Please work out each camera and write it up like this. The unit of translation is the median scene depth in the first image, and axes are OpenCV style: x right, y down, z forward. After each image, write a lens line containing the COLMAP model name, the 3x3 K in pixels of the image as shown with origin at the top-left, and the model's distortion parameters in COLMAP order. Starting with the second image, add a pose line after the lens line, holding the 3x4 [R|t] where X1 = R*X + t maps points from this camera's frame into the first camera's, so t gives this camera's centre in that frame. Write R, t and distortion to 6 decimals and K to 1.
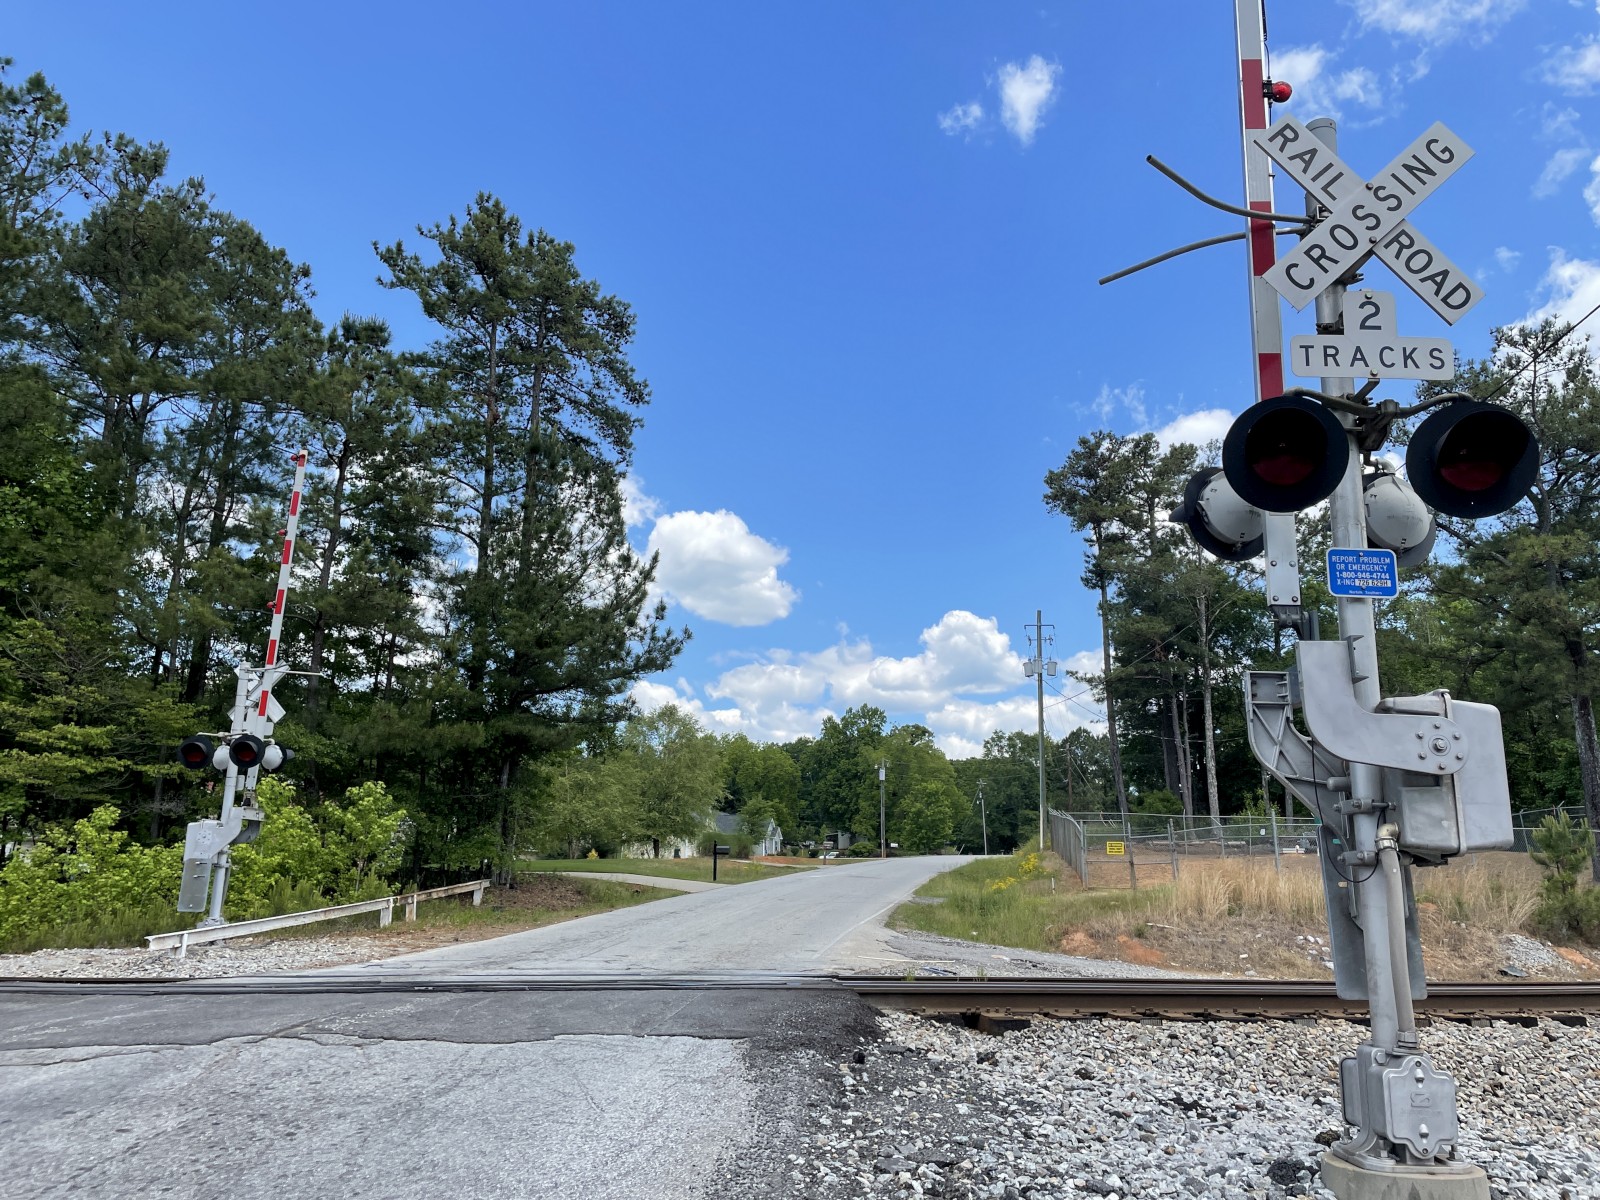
lens RADIAL K [[1195.3, 0, 805.5], [0, 1195.3, 581.4], [0, 0, 1]] dist [0.096985, -0.118788]
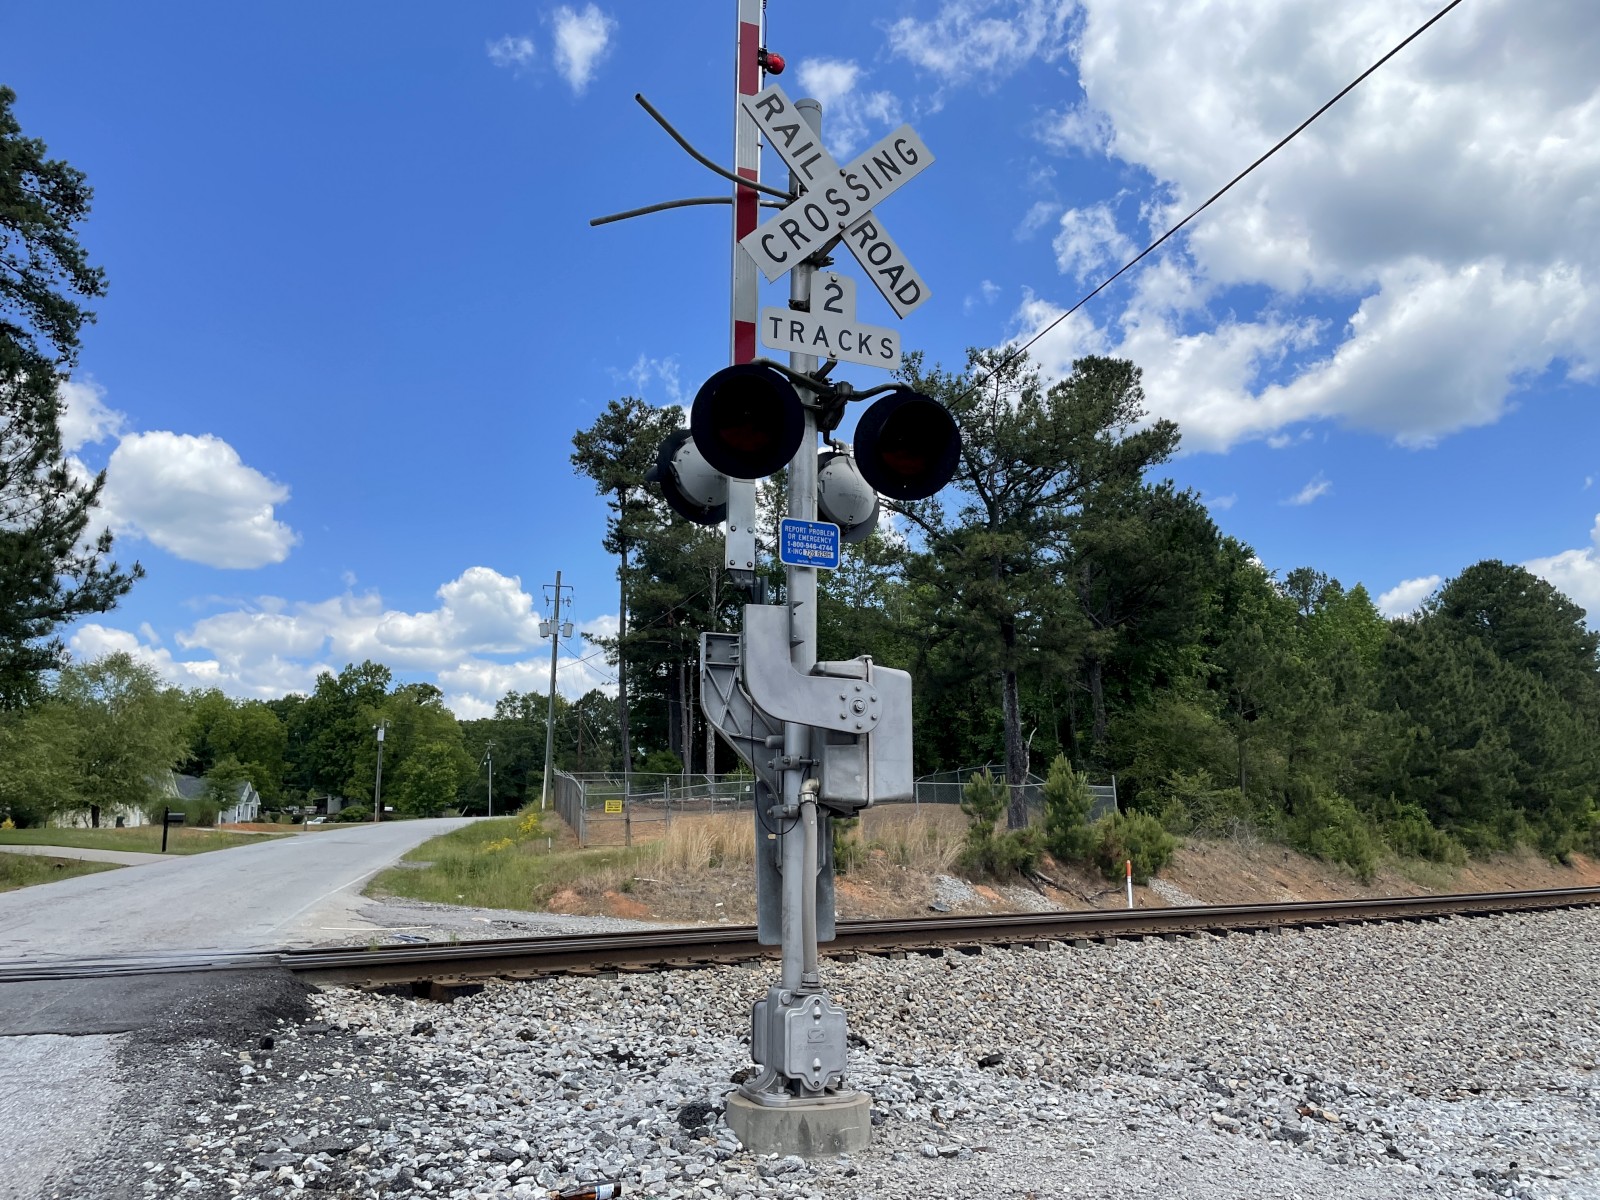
lens RADIAL K [[1197.3, 0, 800.0], [0, 1197.3, 600.0], [0, 0, 1]] dist [0.109081, -0.133174]
pose [[0.924957, 0.054775, 0.376105, 0.021618], [-0.072401, 0.996833, 0.032882, 0.002919], [-0.373113, -0.057645, 0.925993, 0.012539]]
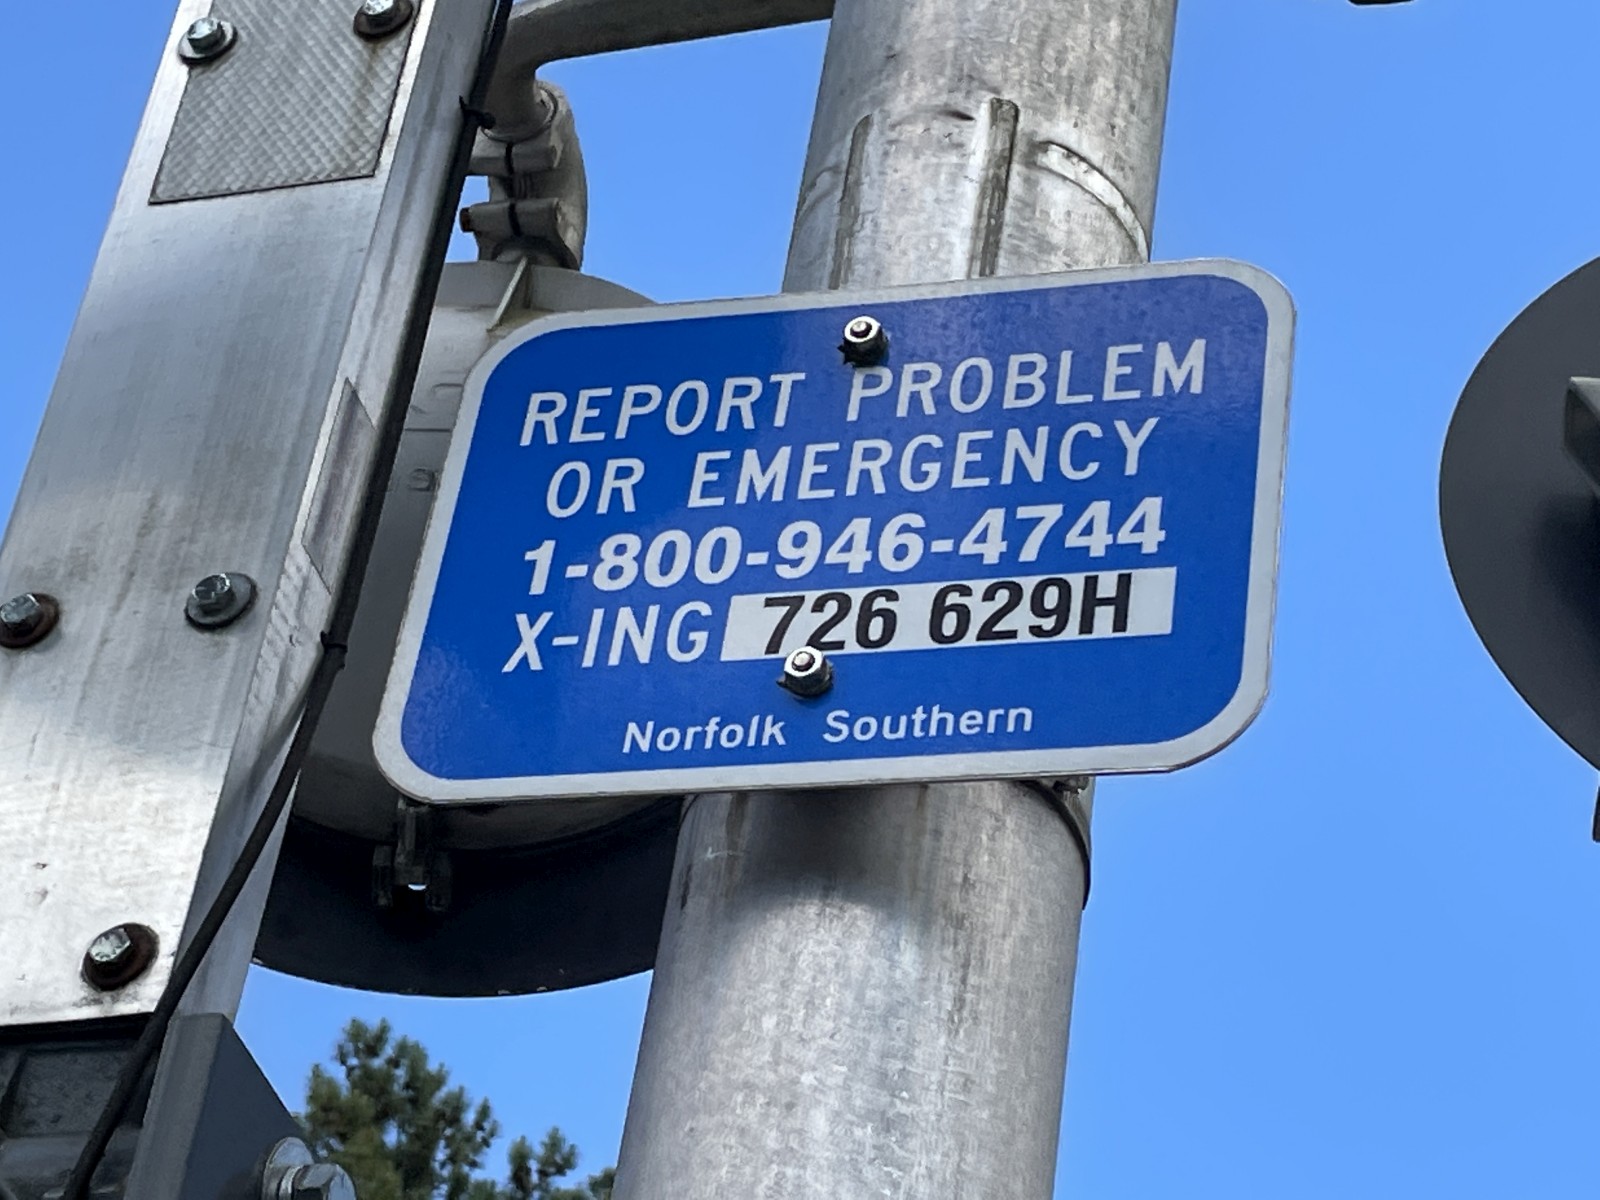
lens RADIAL K [[3915.7, 0, 800.0], [0, 3915.7, 600.0], [0, 0, 1]] dist [0.337865, -0.196493]
pose [[0.971398, -0.075341, -0.225187, 0.179133], [-0.031478, 0.899104, -0.436602, 0.036695], [0.235361, 0.431203, 0.871016, 0.275720]]
